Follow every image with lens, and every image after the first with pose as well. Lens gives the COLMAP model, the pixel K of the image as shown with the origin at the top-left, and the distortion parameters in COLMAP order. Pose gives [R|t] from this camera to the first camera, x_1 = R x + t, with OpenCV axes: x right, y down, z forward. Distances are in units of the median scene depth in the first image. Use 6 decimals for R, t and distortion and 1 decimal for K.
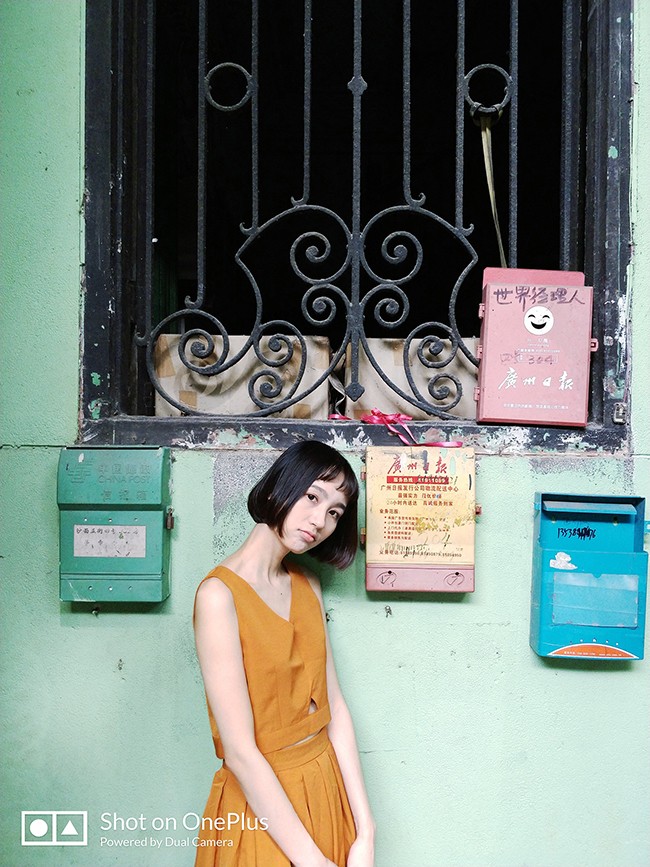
lens RADIAL K [[683.5, 0, 328.6], [0, 683.5, 438.9], [0, 0, 1]] dist [0.119466, -0.305758]
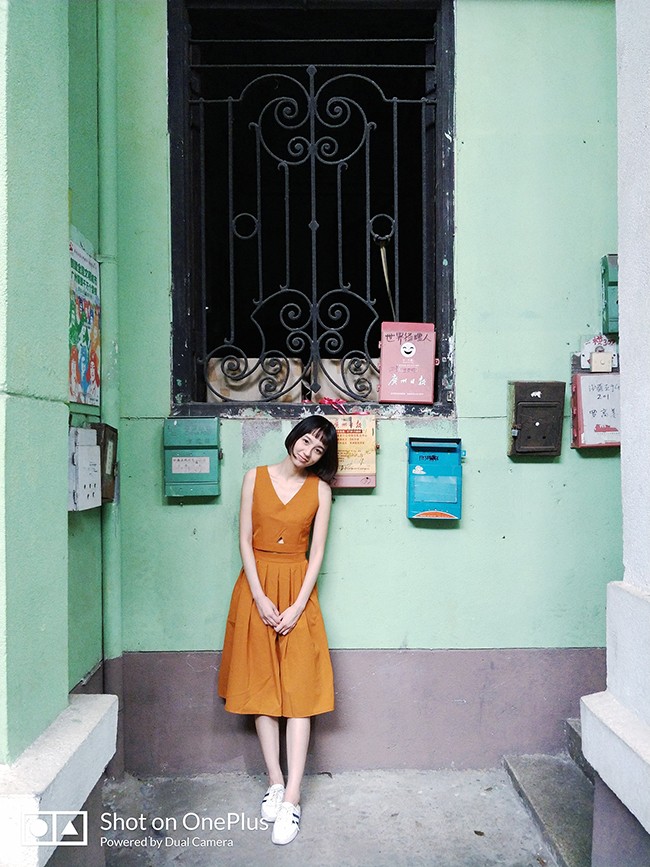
lens RADIAL K [[683.5, 0, 328.6], [0, 683.5, 438.9], [0, 0, 1]] dist [0.119466, -0.305758]
pose [[0.999407, -0.015698, 0.030663, 0.015292], [0.015864, 0.999861, -0.005183, 0.085506], [-0.030577, 0.005666, 0.999516, -0.913581]]
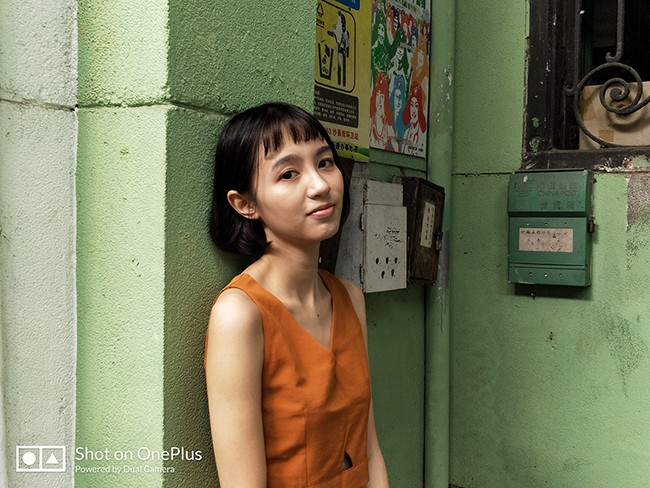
lens RADIAL K [[717.5, 0, 339.1], [0, 717.5, 243.0], [0, 0, 1]] dist [0.157469, -0.518208]
pose [[0.856916, 0.017254, -0.515167, 0.064708], [-0.008315, 0.999772, 0.019654, 0.122788], [0.515389, -0.012558, 0.856865, -0.404534]]
